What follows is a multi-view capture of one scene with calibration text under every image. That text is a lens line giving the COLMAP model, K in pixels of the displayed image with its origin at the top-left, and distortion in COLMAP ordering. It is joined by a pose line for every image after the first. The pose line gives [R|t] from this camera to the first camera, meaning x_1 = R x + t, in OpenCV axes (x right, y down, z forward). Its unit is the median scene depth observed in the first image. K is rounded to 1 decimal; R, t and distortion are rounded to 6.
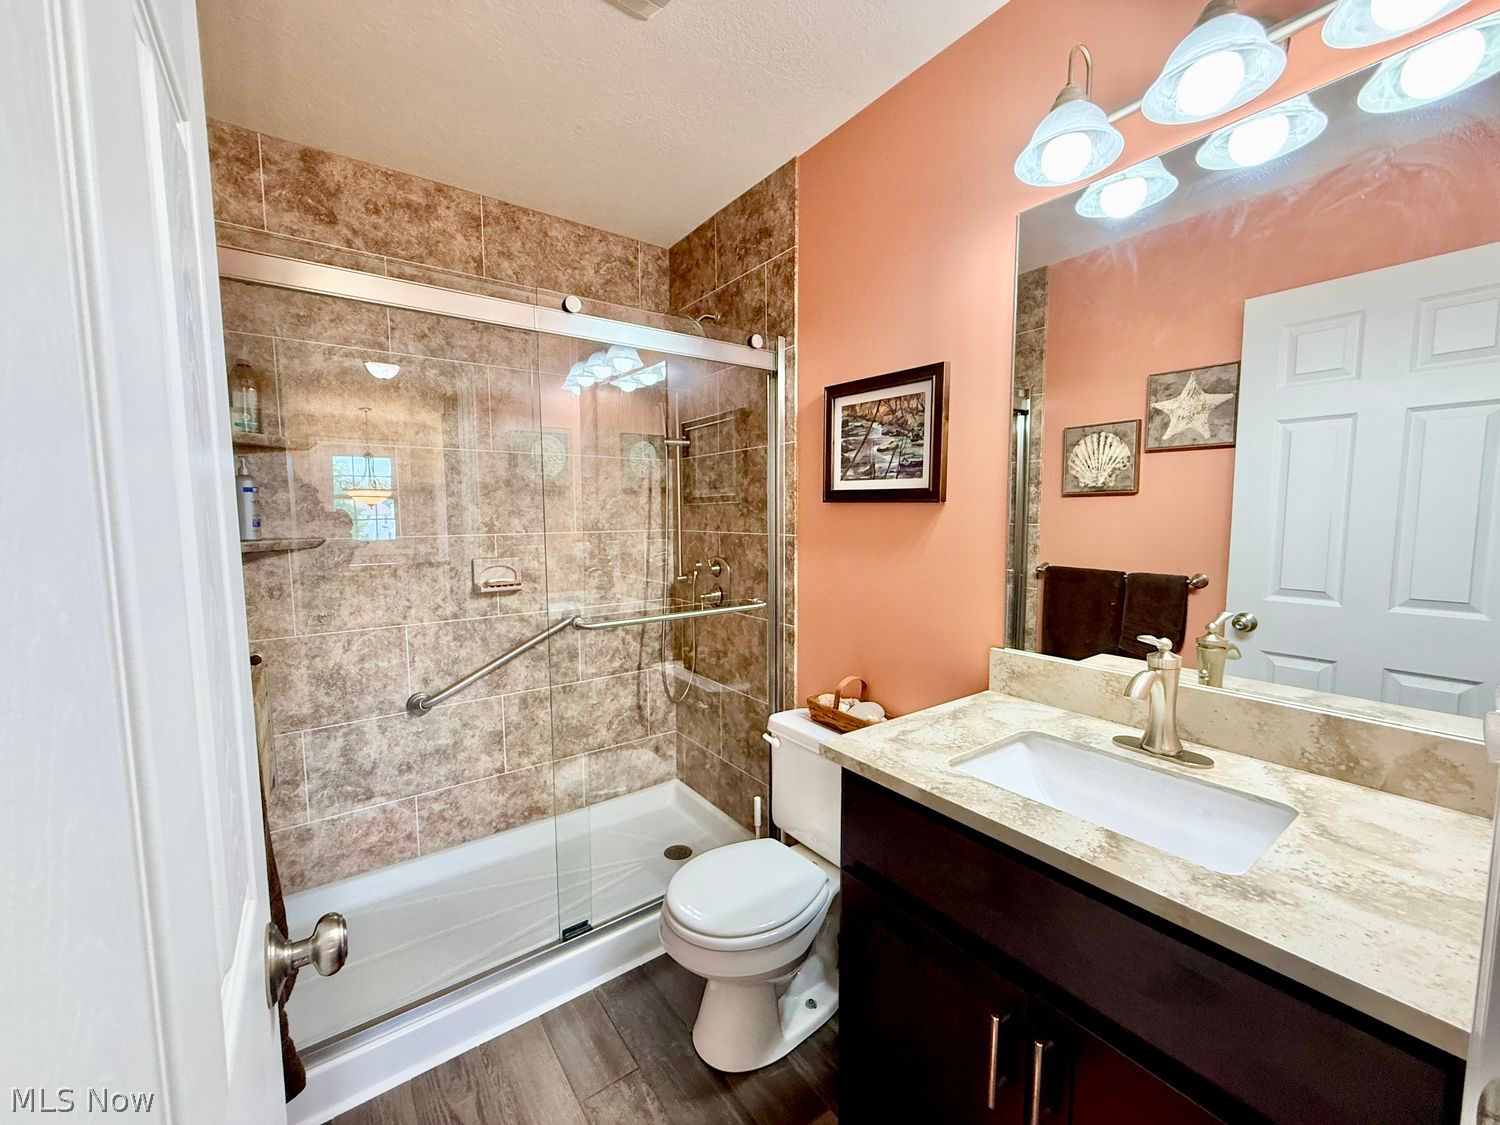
lens RADIAL K [[597.0, 0, 739.9], [0, 597.0, 562.2], [0, 0, 1]] dist [0.000164, 0.000148]
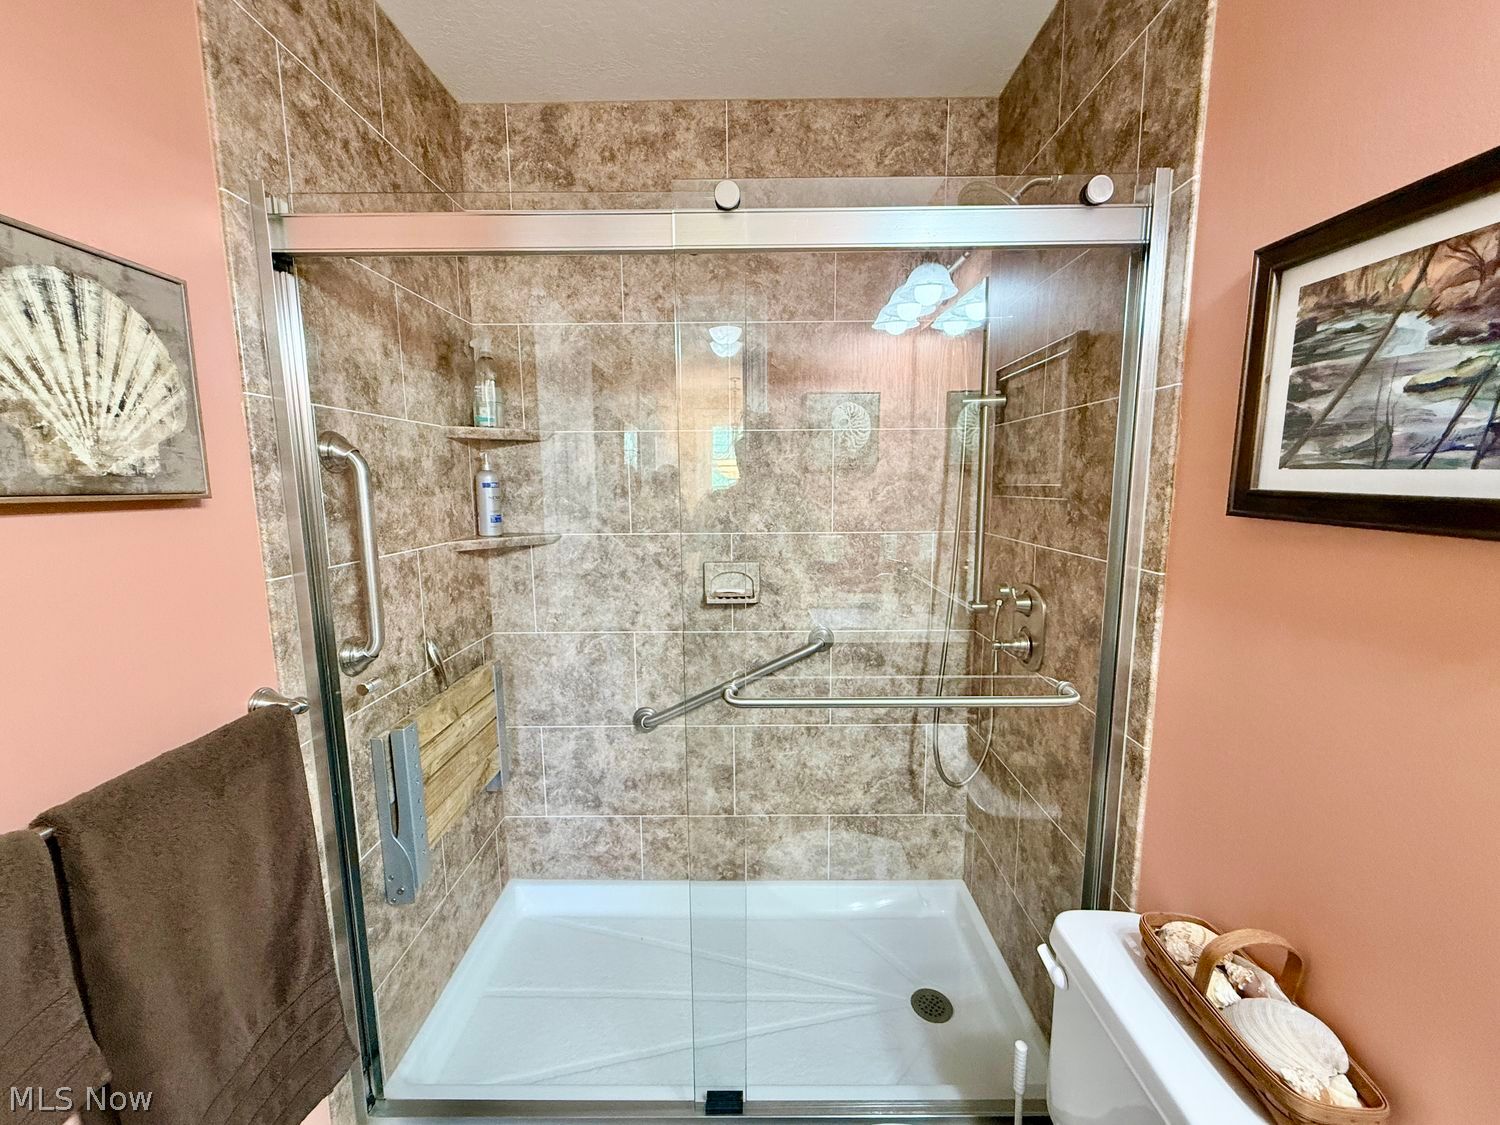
lens RADIAL K [[597.0, 0, 759.7], [0, 597.0, 561.6], [0, 0, 1]] dist [0.000164, 0.000148]
pose [[0.808302, 0.080759, -0.583202, 0.107904], [-0.046364, 0.996203, 0.073690, -0.073857], [0.586939, -0.032524, 0.808978, 0.381043]]
